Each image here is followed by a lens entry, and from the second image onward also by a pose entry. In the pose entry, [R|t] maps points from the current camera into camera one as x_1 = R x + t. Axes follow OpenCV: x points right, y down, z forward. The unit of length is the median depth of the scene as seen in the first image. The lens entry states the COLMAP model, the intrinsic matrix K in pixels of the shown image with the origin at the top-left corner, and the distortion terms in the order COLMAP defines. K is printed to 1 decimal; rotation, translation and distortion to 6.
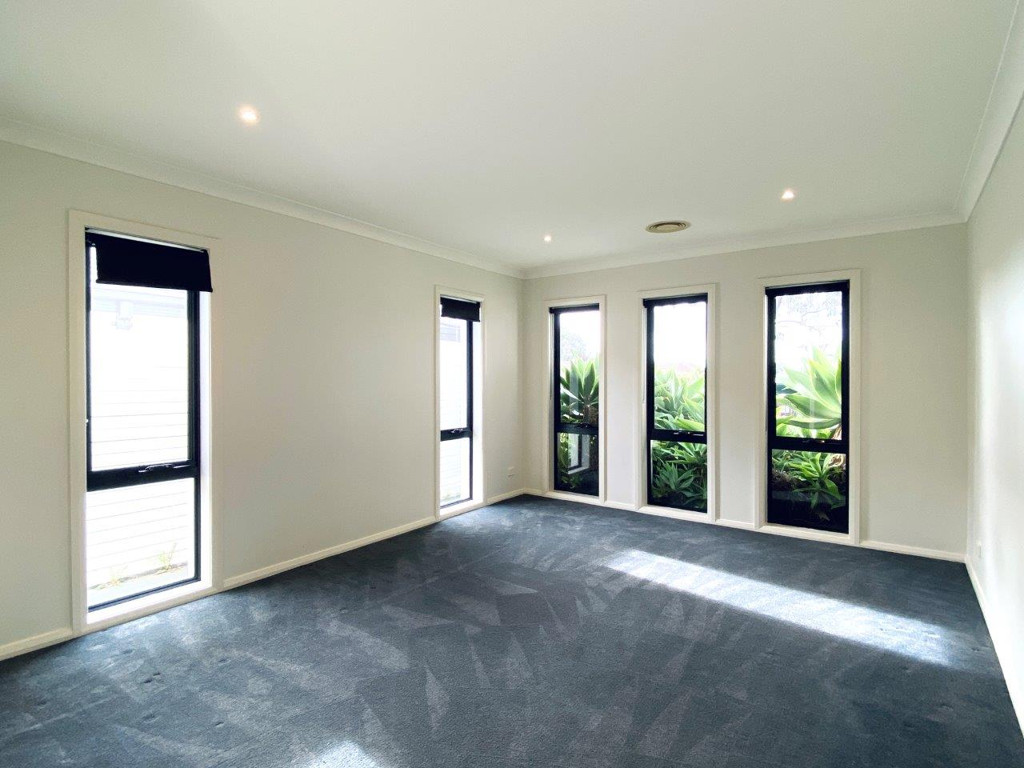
lens RADIAL K [[525.3, 0, 513.2], [0, 525.3, 385.2], [0, 0, 1]] dist [-0.004071, -0.001043]
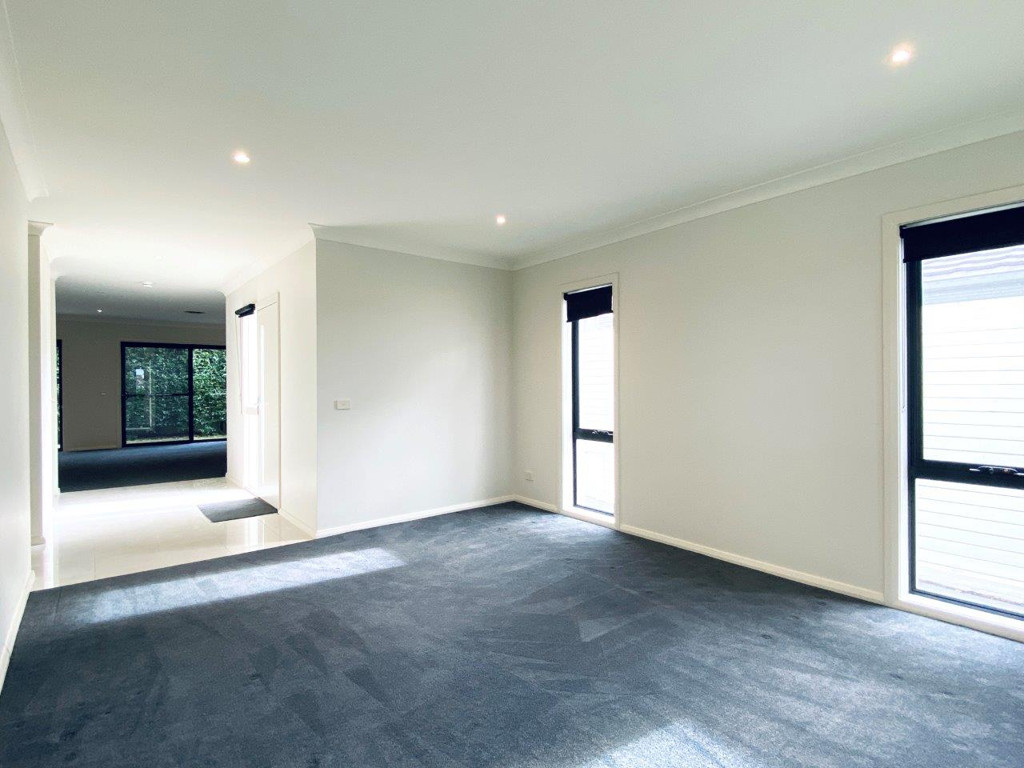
lens RADIAL K [[515.4, 0, 510.6], [0, 515.4, 377.4], [0, 0, 1]] dist [0.004089, -0.002158]
pose [[-0.258194, 0.015353, -0.965971, 0.856061], [0.011626, 0.999851, 0.012784, -0.039825], [0.966023, -0.007929, -0.258334, 1.097091]]
